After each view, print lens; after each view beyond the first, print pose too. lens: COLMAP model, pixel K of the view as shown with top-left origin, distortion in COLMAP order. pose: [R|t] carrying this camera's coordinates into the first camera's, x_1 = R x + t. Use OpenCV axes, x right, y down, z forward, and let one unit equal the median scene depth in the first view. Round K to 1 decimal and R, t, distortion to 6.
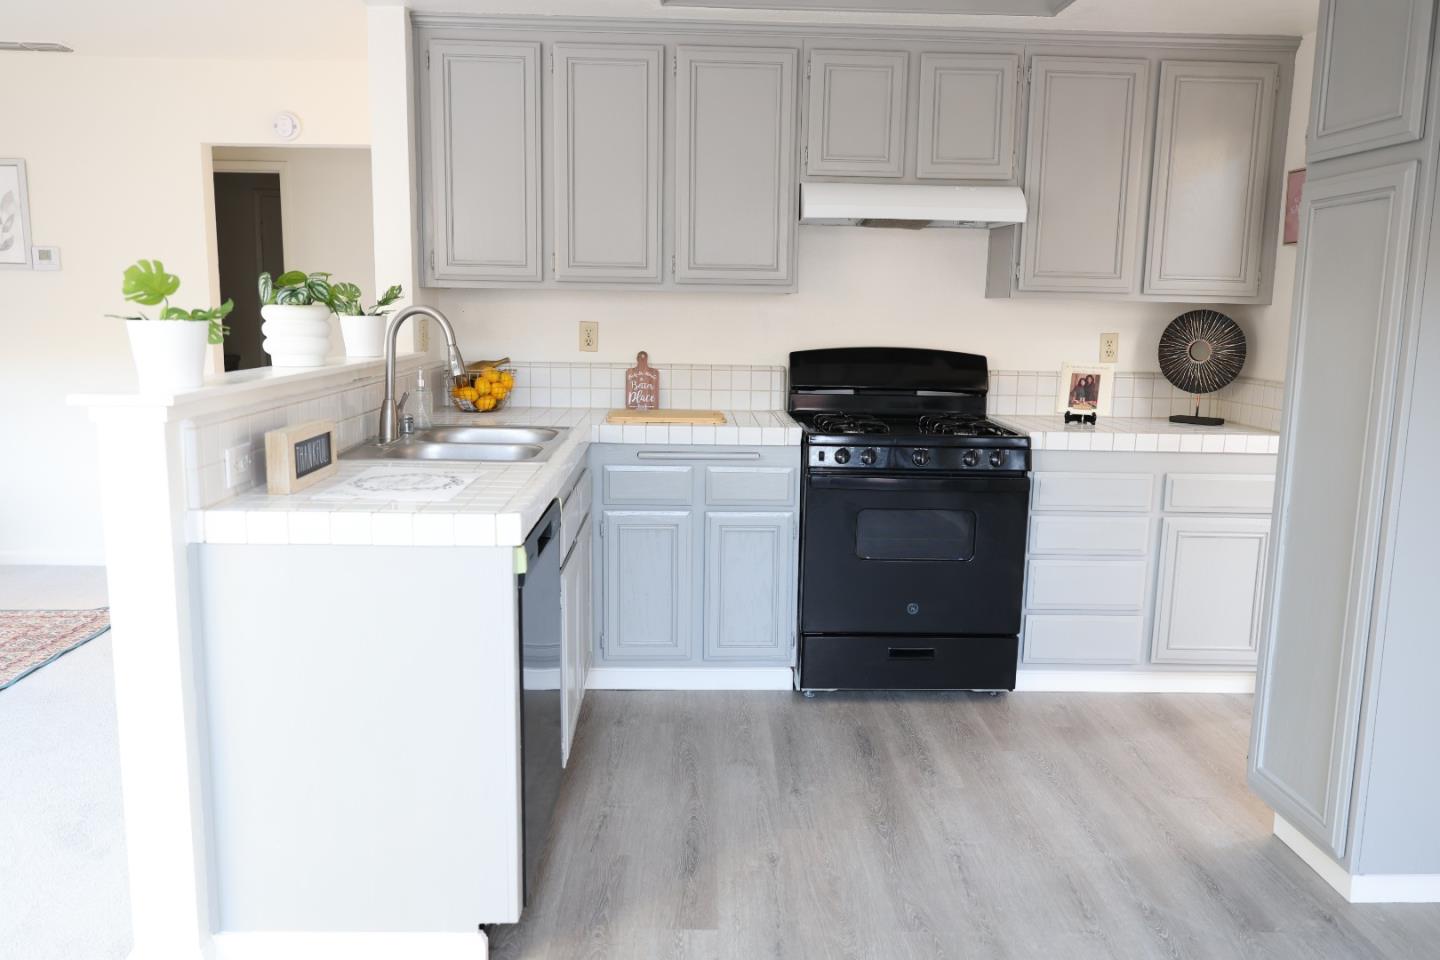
lens RADIAL K [[1112.5, 0, 720.0], [0, 1112.5, 480.0], [0, 0, 1]] dist [0.001383, 0.005838]
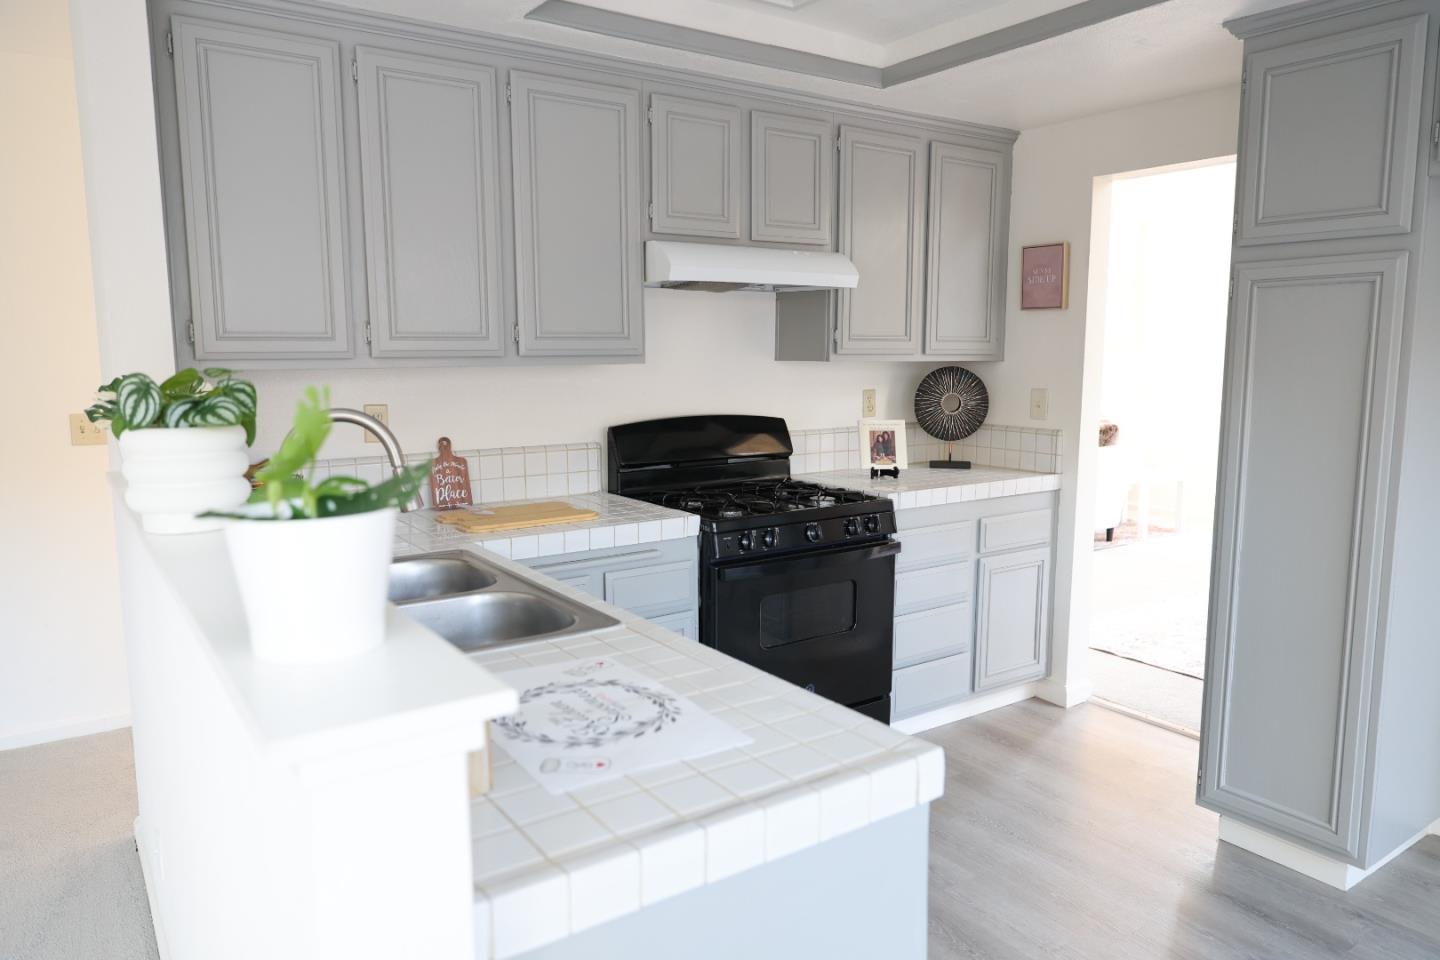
lens RADIAL K [[992.8, 0, 731.4], [0, 992.8, 476.7], [0, 0, 1]] dist [-0.000559, 0.010964]
pose [[0.840126, -0.090729, 0.534749, -0.297282], [0.102314, 0.994720, 0.008029, -0.073995], [-0.532654, 0.047967, 0.844973, 0.283239]]
